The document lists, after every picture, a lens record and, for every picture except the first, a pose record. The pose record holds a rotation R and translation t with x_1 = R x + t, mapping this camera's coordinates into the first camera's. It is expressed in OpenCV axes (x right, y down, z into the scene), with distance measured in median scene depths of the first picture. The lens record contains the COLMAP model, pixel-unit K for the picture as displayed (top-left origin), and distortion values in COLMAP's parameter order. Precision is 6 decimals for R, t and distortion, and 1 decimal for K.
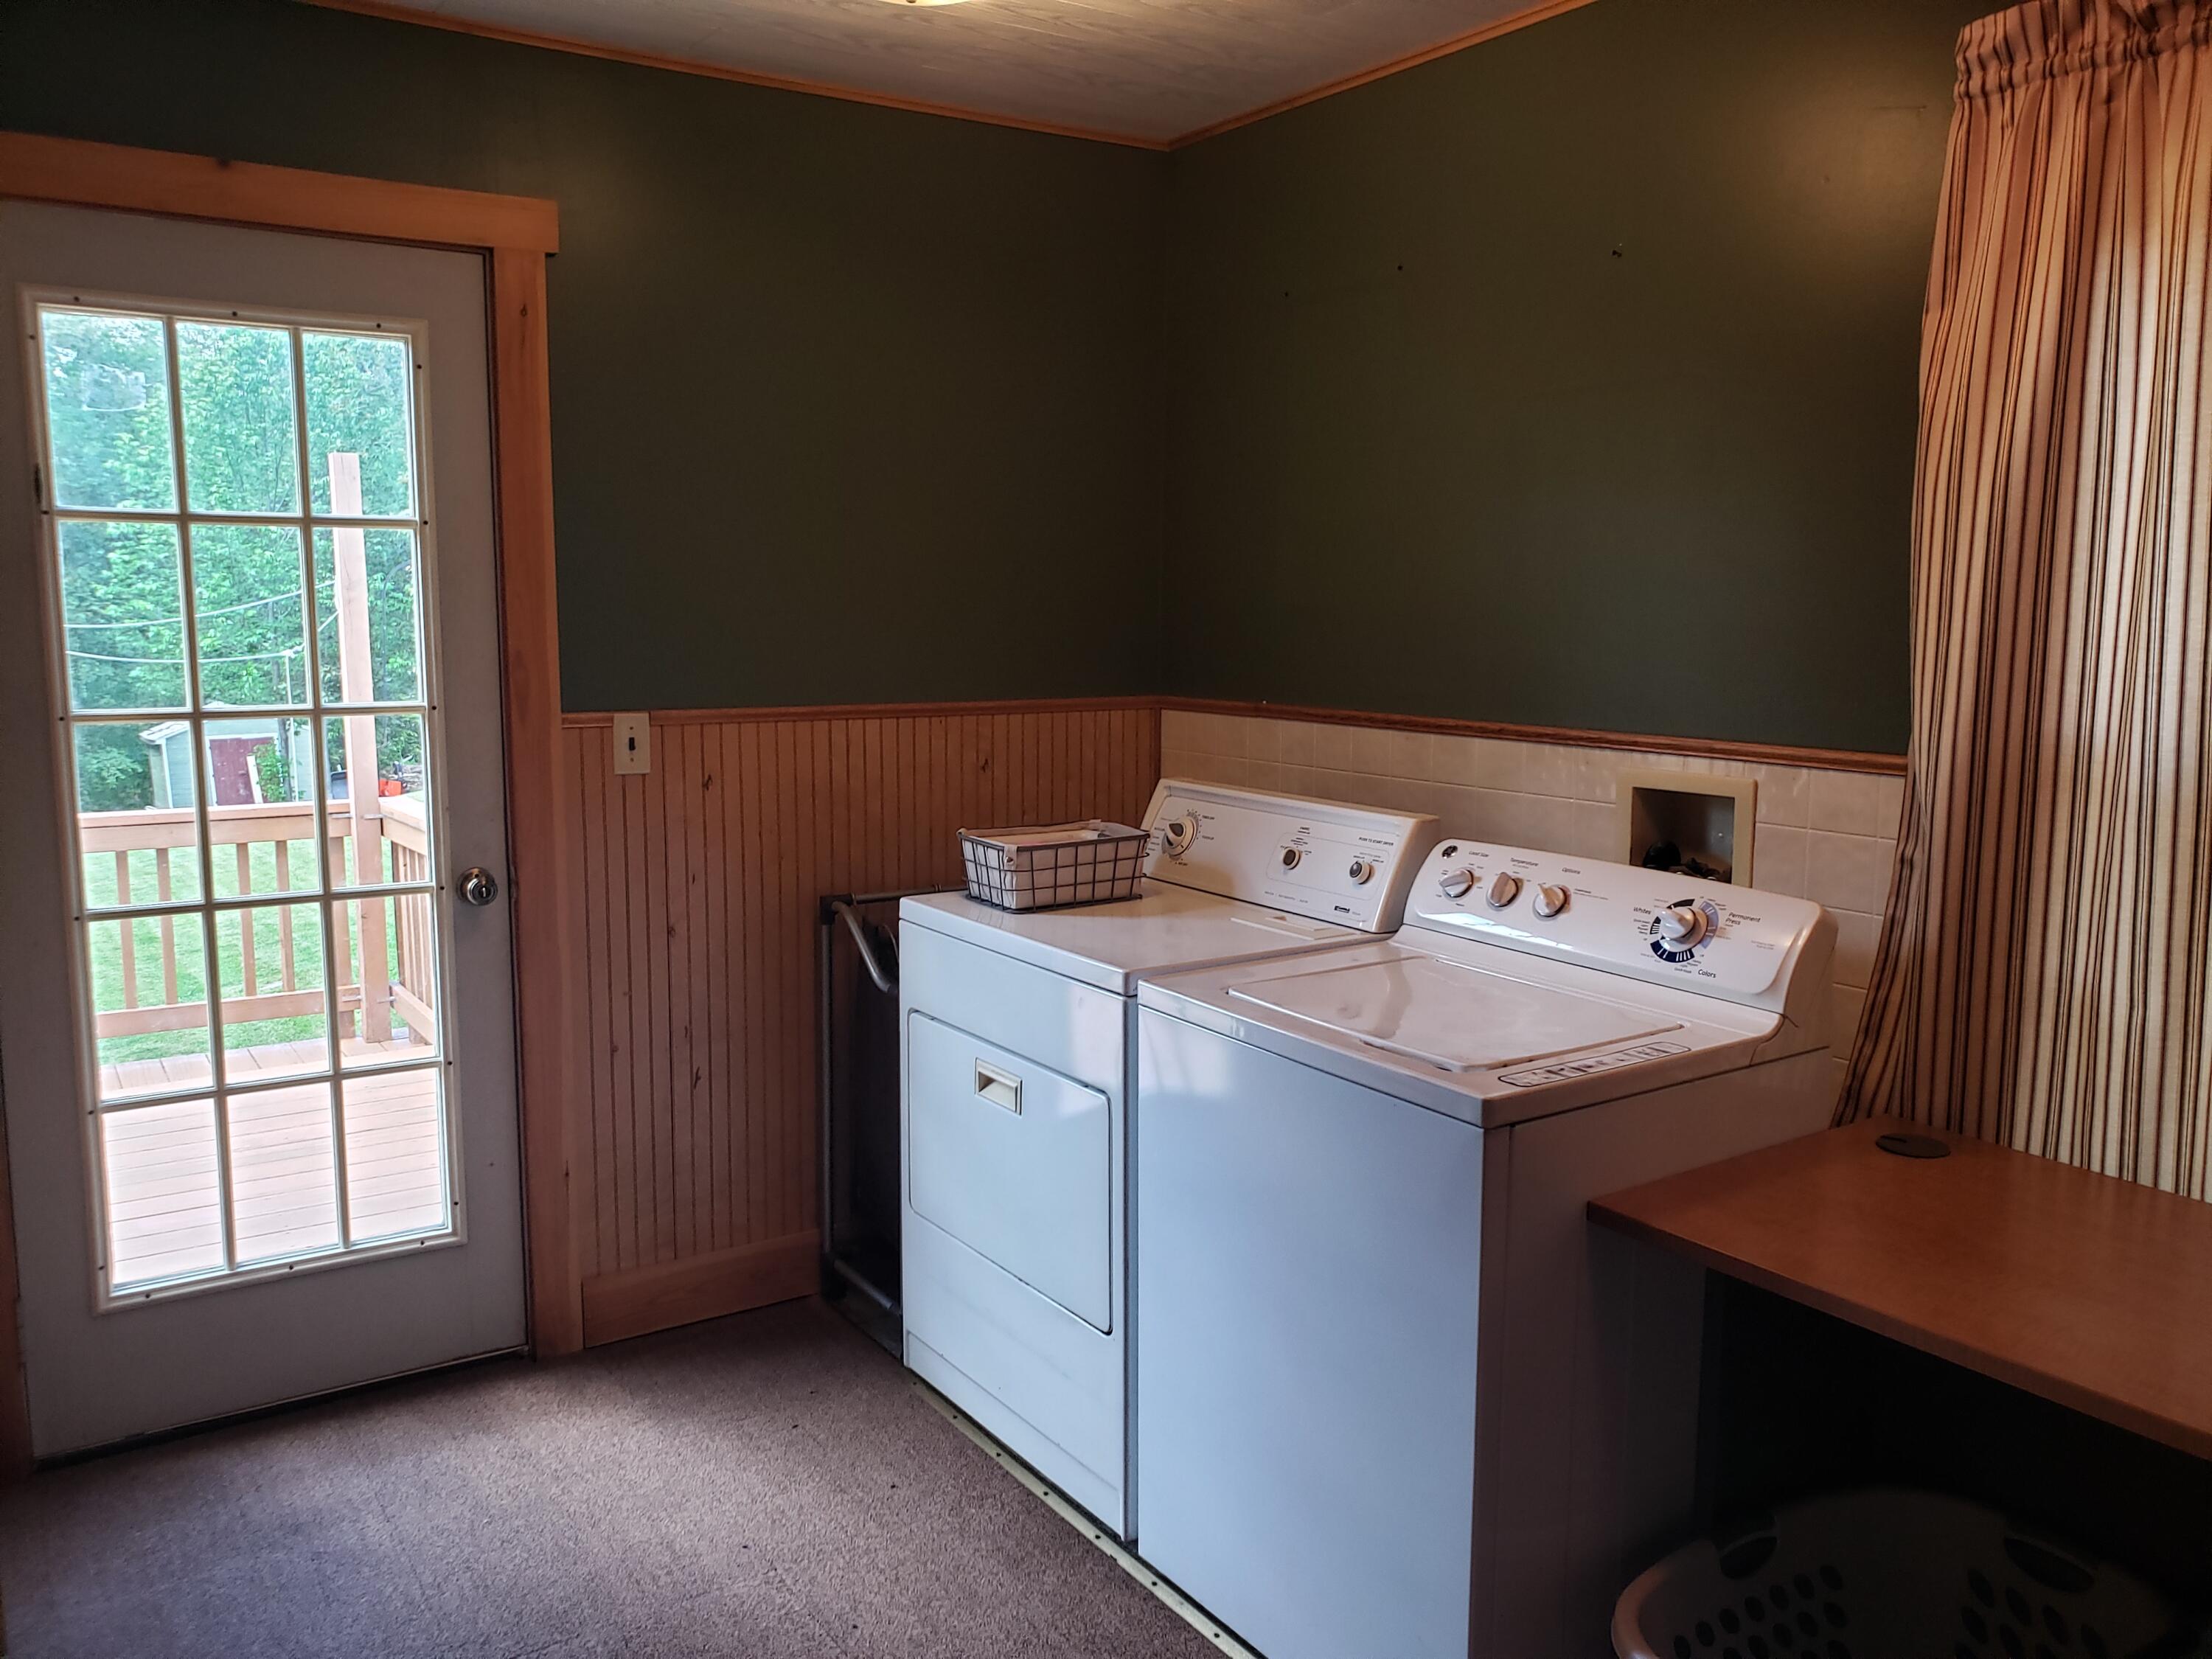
lens RADIAL K [[1742.4, 0, 1106.8], [0, 1742.4, 827.1], [0, 0, 1]] dist [0.055012, -0.040182]
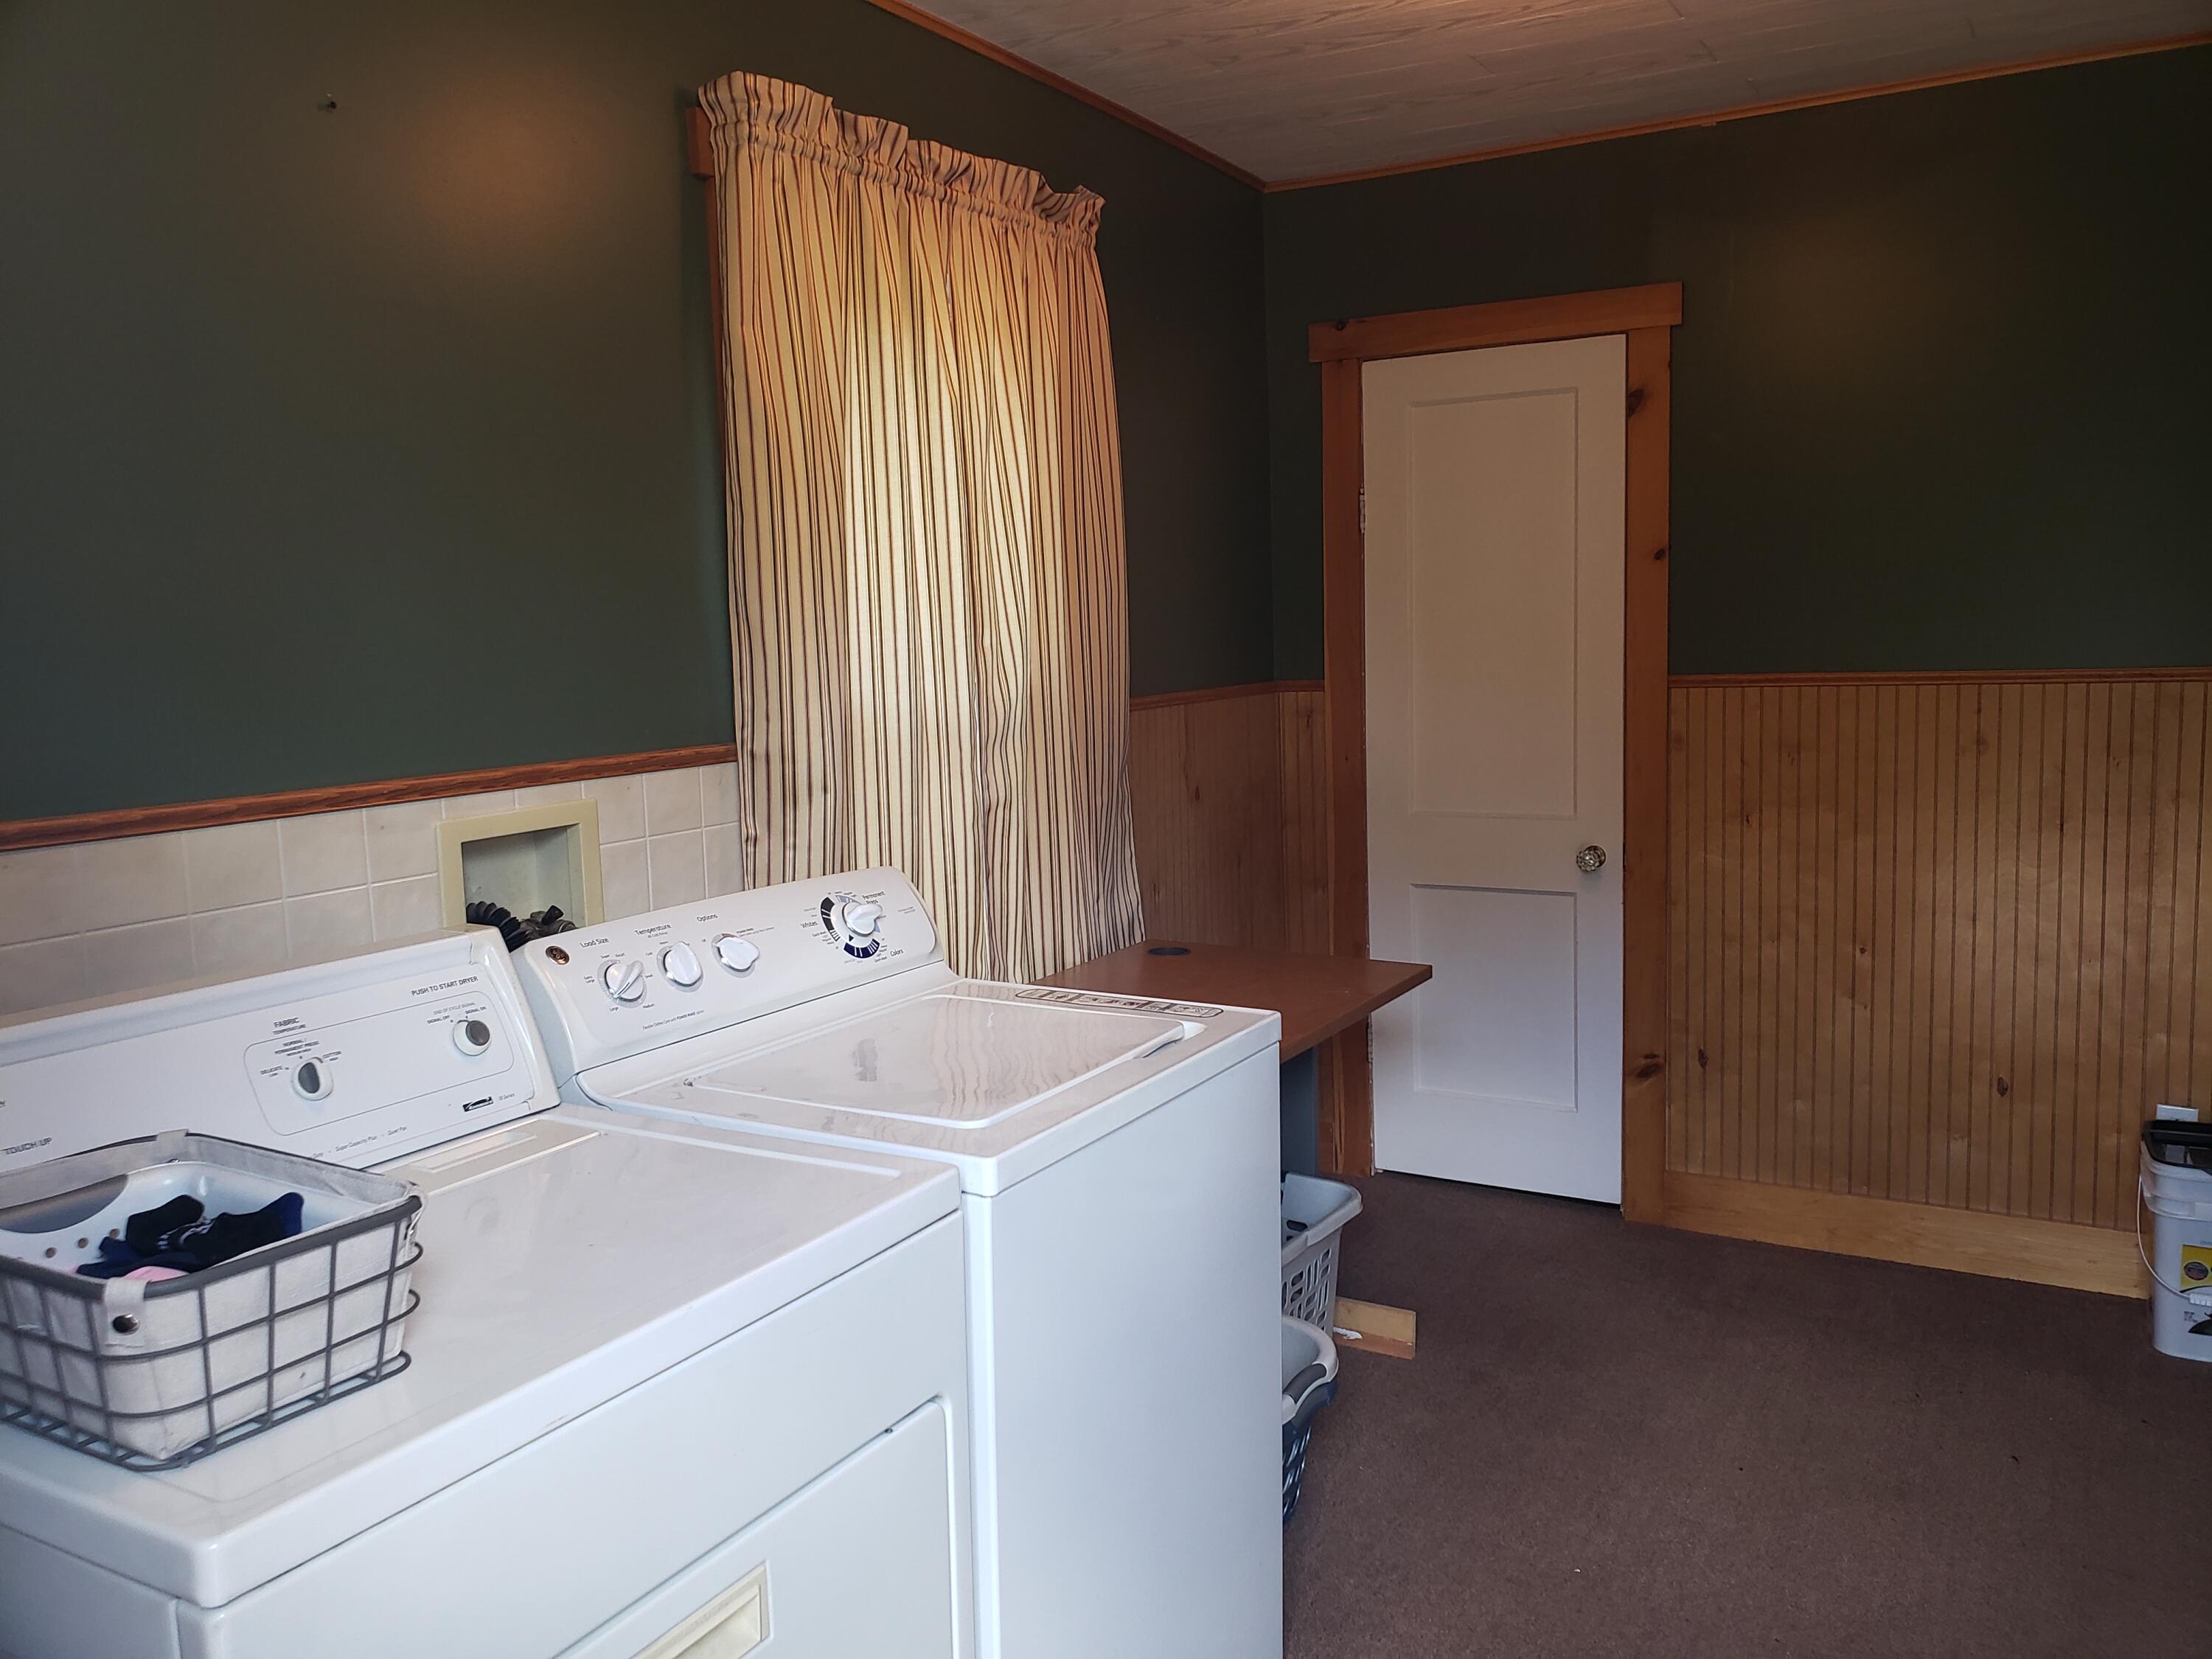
lens RADIAL K [[1742.4, 0, 1106.6], [0, 1742.4, 827.8], [0, 0, 1]] dist [0.055012, -0.040182]
pose [[-0.439951, -0.095570, 0.892922, -0.509251], [0.150250, 0.972471, 0.178114, -0.124673], [-0.885363, 0.212523, -0.413480, 1.082717]]
